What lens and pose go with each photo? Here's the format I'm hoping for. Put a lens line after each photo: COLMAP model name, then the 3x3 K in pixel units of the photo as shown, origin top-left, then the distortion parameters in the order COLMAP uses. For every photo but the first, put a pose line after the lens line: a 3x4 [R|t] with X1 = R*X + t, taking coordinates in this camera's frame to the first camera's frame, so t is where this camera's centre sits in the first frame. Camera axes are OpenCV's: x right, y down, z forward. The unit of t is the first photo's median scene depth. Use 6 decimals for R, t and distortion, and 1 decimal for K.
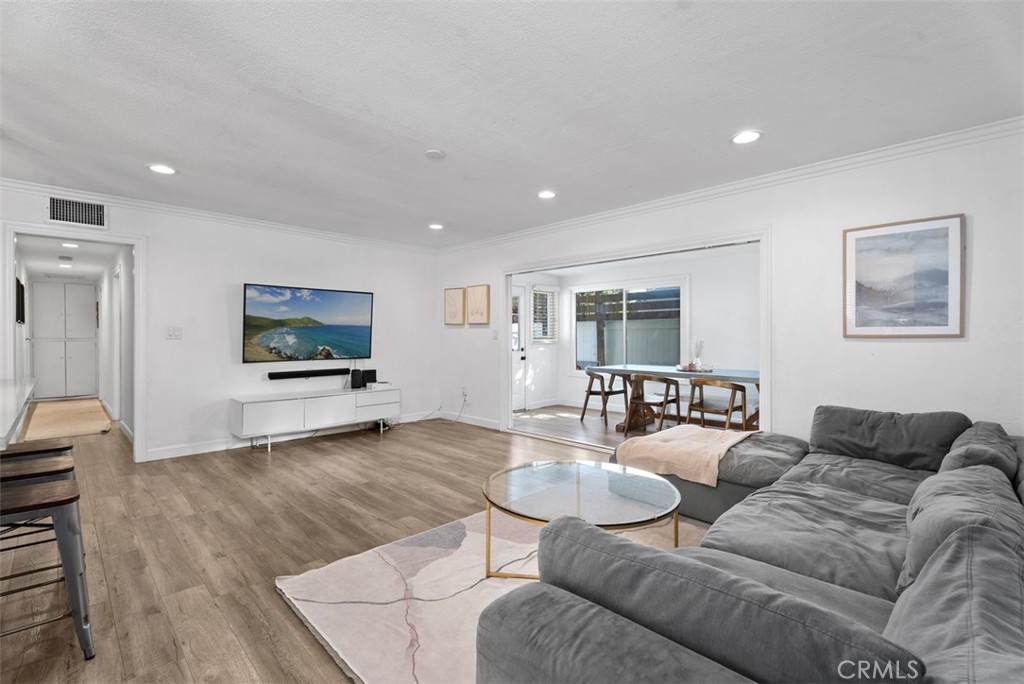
lens RADIAL K [[461.7, 0, 508.7], [0, 461.7, 340.6], [0, 0, 1]] dist [-0.000397, -0.000062]
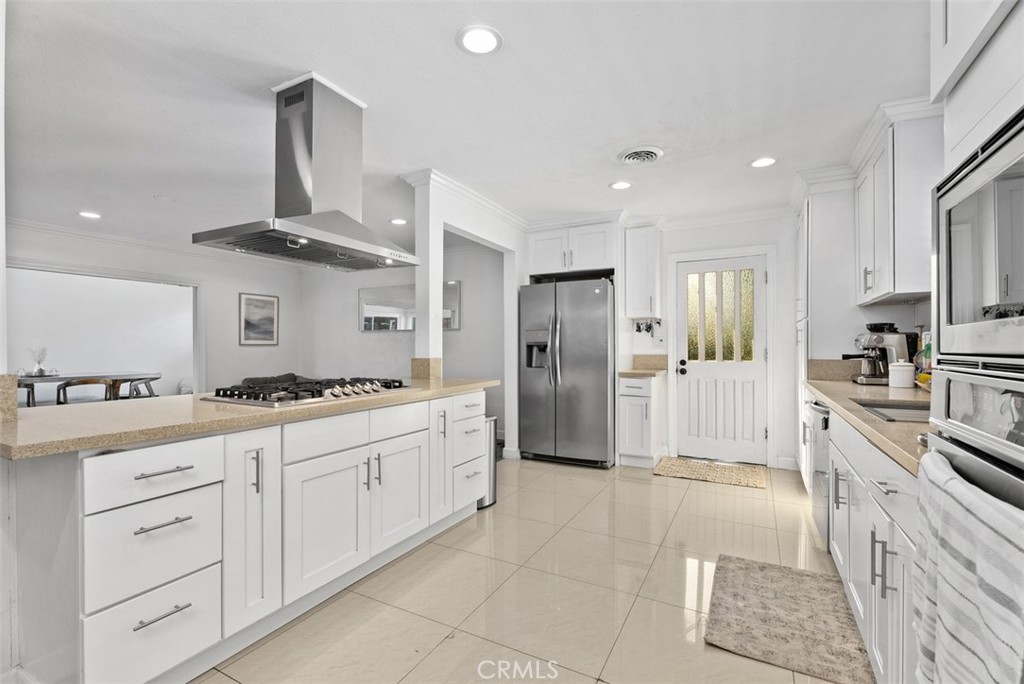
lens RADIAL K [[461.7, 0, 511.9], [0, 461.7, 343.0], [0, 0, 1]] dist [-0.000397, -0.000062]
pose [[-0.301393, 0.002064, 0.953498, -1.669807], [0.006607, 0.999978, -0.000077, -0.009689], [-0.953477, 0.006277, -0.301400, 0.495230]]
